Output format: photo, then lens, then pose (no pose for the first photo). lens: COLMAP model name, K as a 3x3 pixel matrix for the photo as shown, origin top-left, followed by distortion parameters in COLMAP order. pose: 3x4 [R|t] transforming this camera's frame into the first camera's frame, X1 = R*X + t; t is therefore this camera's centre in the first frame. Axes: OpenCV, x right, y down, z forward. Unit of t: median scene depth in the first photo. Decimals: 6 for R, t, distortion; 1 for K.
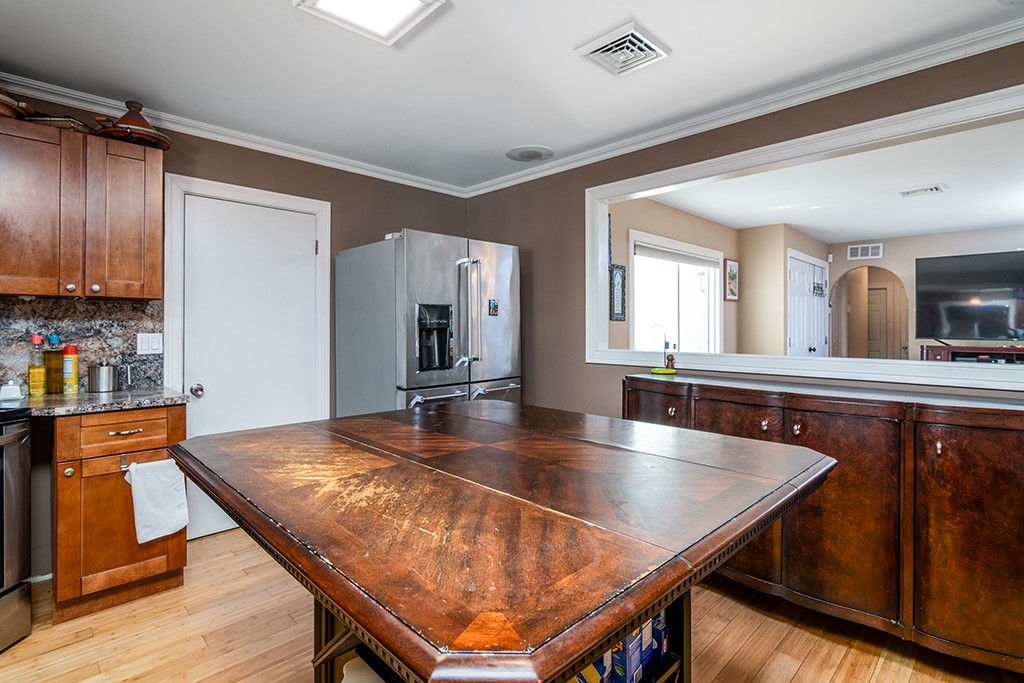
lens RADIAL K [[494.8, 0, 505.0], [0, 494.8, 326.2], [0, 0, 1]] dist [-0.000953, -0.000933]
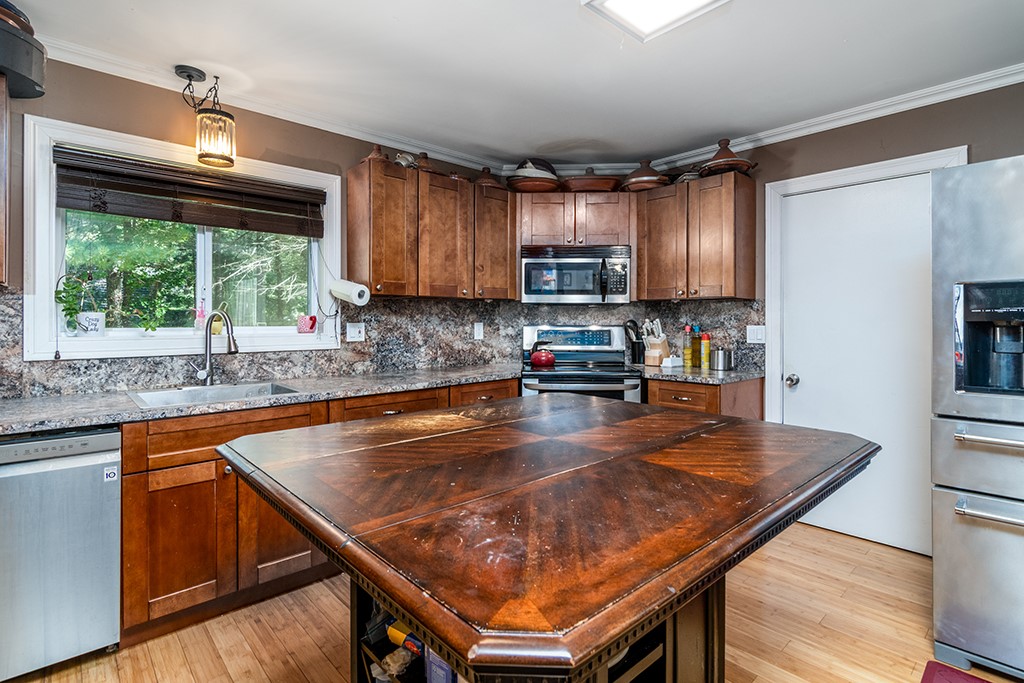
lens RADIAL K [[494.8, 0, 506.8], [0, 494.8, 319.0], [0, 0, 1]] dist [-0.000953, -0.000933]
pose [[-0.035617, -0.000095, -0.999366, 0.482916], [0.006356, 0.999980, -0.000322, -0.004577], [0.999345, -0.006363, -0.035616, 0.462147]]
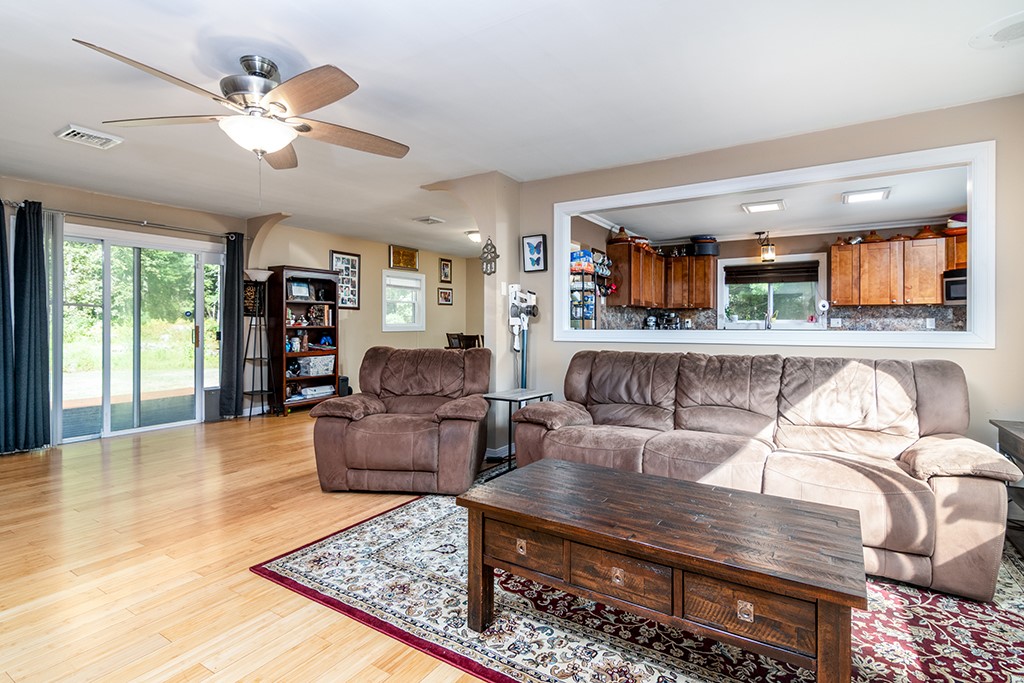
lens RADIAL K [[494.8, 0, 515.8], [0, 494.8, 327.3], [0, 0, 1]] dist [-0.000953, -0.000933]
pose [[-0.969251, 0.002282, -0.246063, 1.491098], [0.002599, 0.999996, -0.000964, 0.043823], [0.246060, -0.001574, -0.969253, 2.062599]]
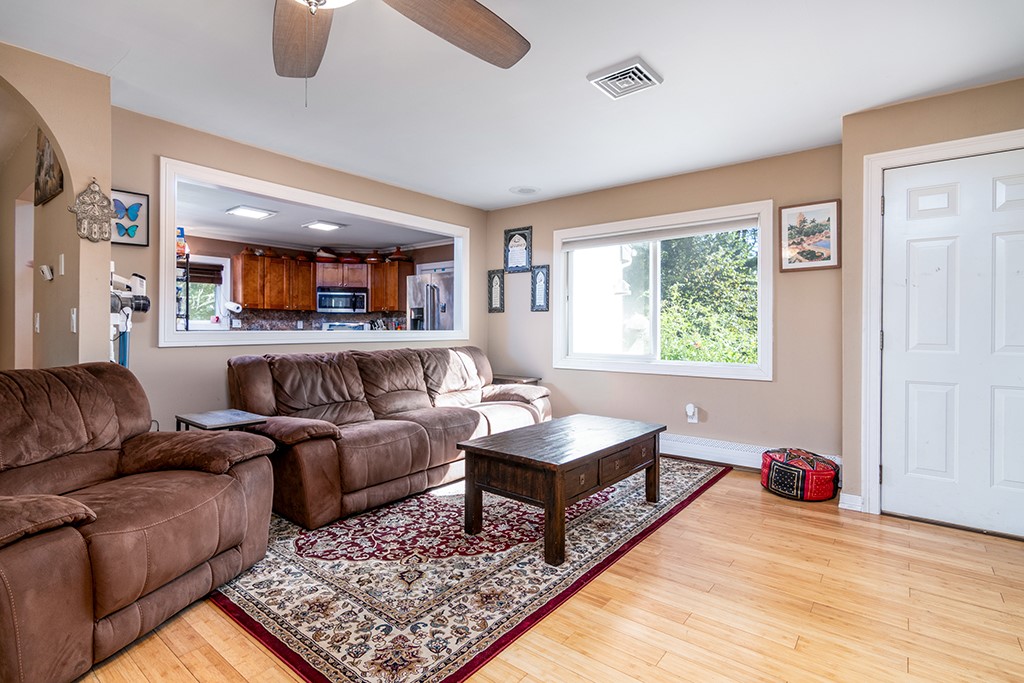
lens RADIAL K [[494.8, 0, 505.2], [0, 494.8, 331.0], [0, 0, 1]] dist [-0.000953, -0.000933]
pose [[0.121401, 0.009019, -0.992563, 2.219016], [0.000661, 0.999958, 0.009167, 0.039321], [0.992603, -0.001769, 0.121390, 1.201876]]
